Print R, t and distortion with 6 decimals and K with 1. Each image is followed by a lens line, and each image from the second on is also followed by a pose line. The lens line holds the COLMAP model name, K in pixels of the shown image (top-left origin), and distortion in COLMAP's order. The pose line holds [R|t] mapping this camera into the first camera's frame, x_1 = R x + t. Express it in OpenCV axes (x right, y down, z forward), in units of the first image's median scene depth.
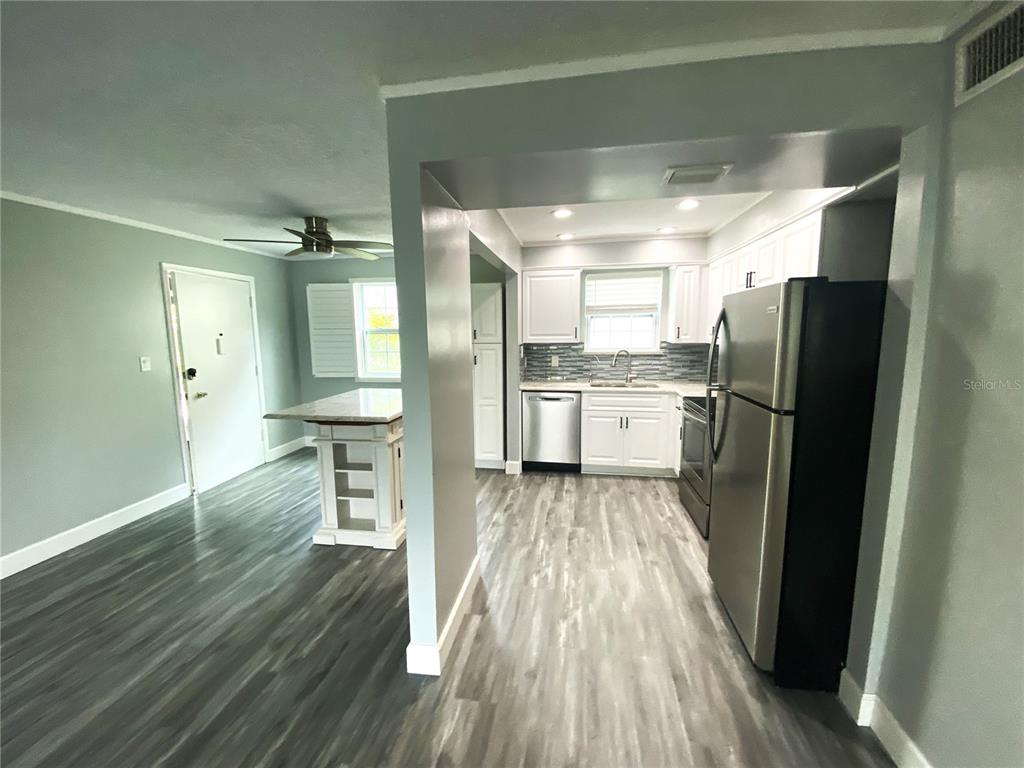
lens RADIAL K [[413.1, 0, 512.0], [0, 413.1, 384.0], [0, 0, 1]] dist [-0.000225, -0.011330]
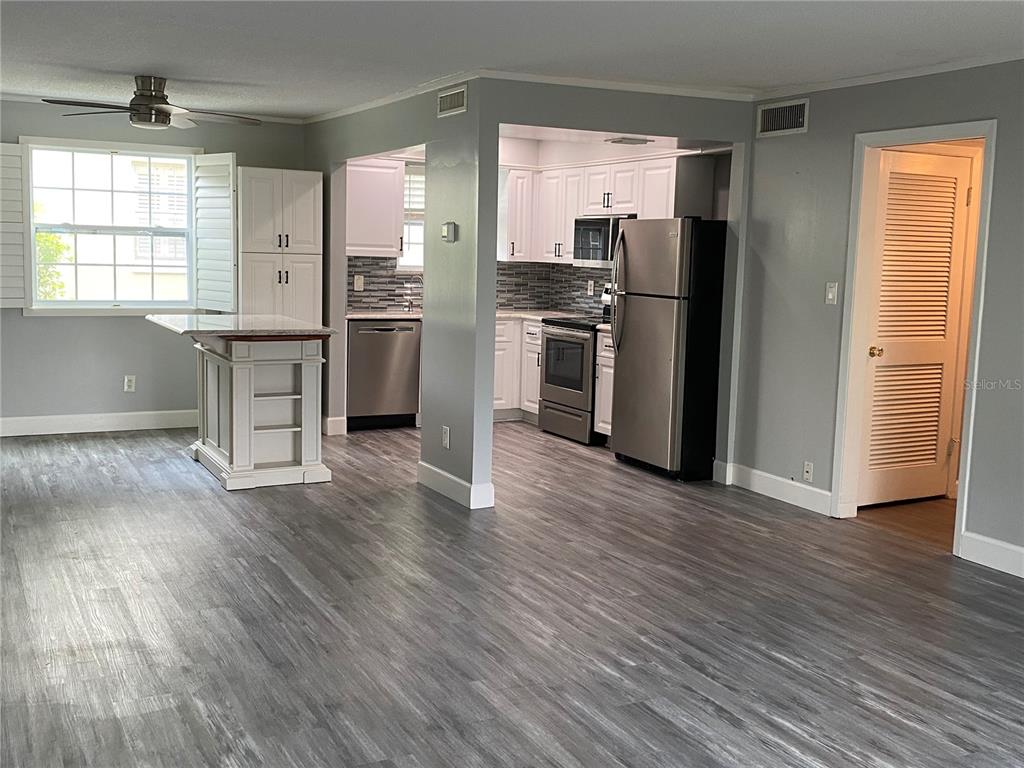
lens RADIAL K [[1084.7, 0, 516.2], [0, 1084.7, 383.5], [0, 0, 1]] dist [0.098467, -0.012828]
pose [[0.800892, -0.044999, 0.597115, -1.178608], [0.045106, 0.998873, 0.014776, 0.149778], [-0.597107, 0.015100, 0.802019, -0.986408]]
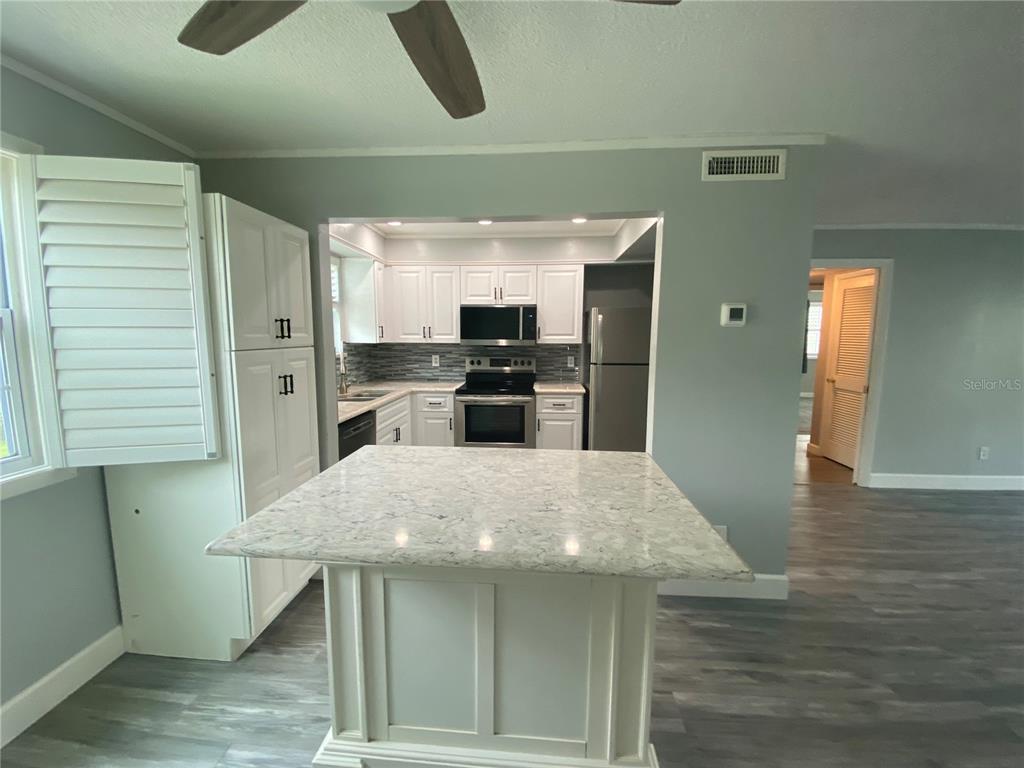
lens RADIAL K [[418.8, 0, 508.5], [0, 418.8, 382.7], [0, 0, 1]] dist [0.030660, -0.024828]
pose [[-0.084103, -0.108727, 0.990507, -0.760279], [0.128513, 0.984544, 0.118985, -0.110302], [-0.988135, 0.137301, -0.068830, 1.012397]]
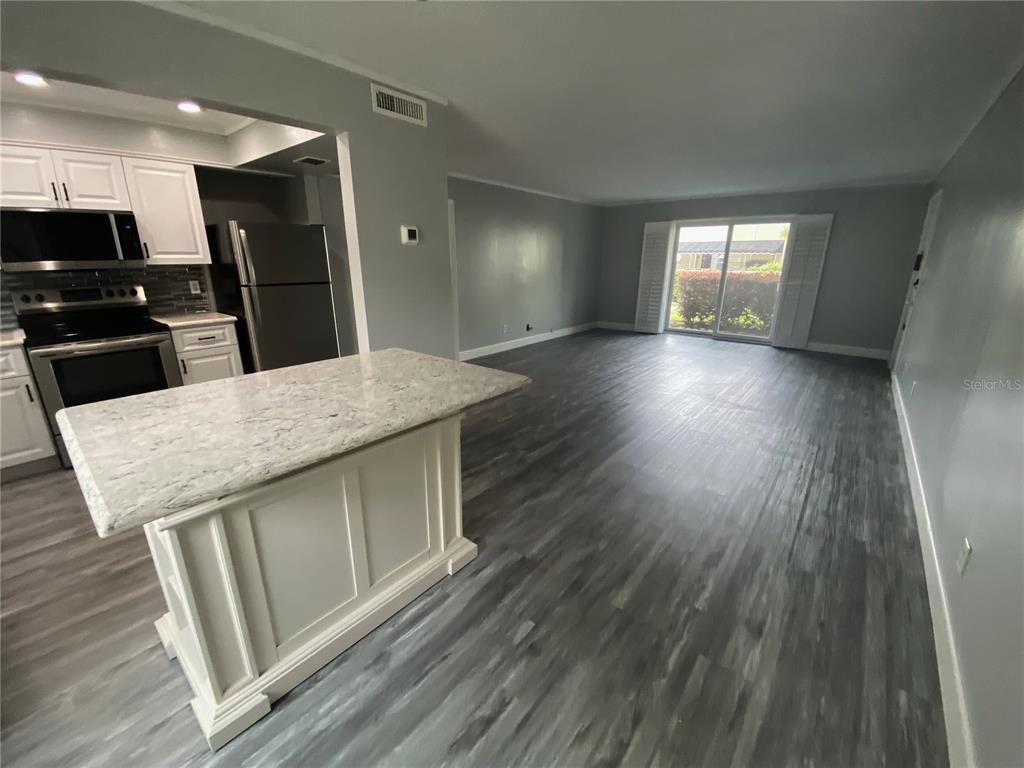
lens RADIAL K [[412.3, 0, 508.4], [0, 412.3, 381.2], [0, 0, 1]] dist [0.024486, -0.021180]
pose [[-0.860886, -0.135890, 0.490315, -0.736701], [0.074308, 0.919761, 0.385379, -0.126379], [-0.503343, 0.368202, -0.781712, 1.256740]]
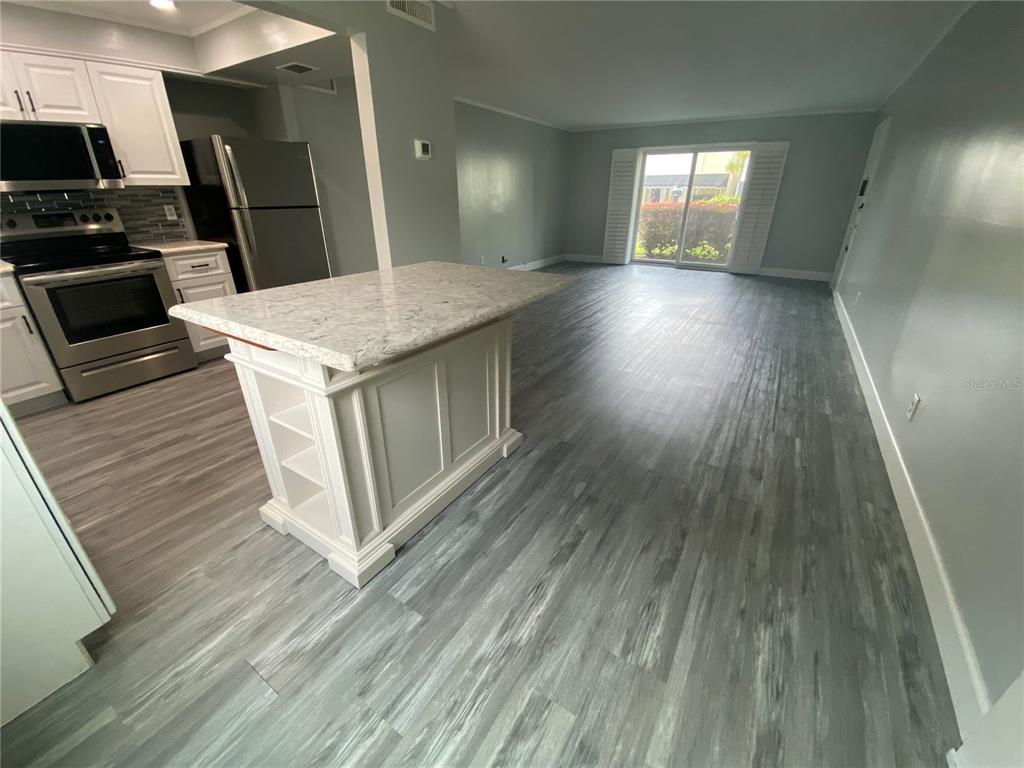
lens RADIAL K [[412.3, 0, 508.4], [0, 412.3, 381.2], [0, 0, 1]] dist [0.024486, -0.021180]
pose [[-0.916725, -0.154518, 0.368428, -0.652023], [0.062048, 0.855926, 0.513363, -0.109911], [-0.394671, 0.493473, -0.775061, 1.398017]]
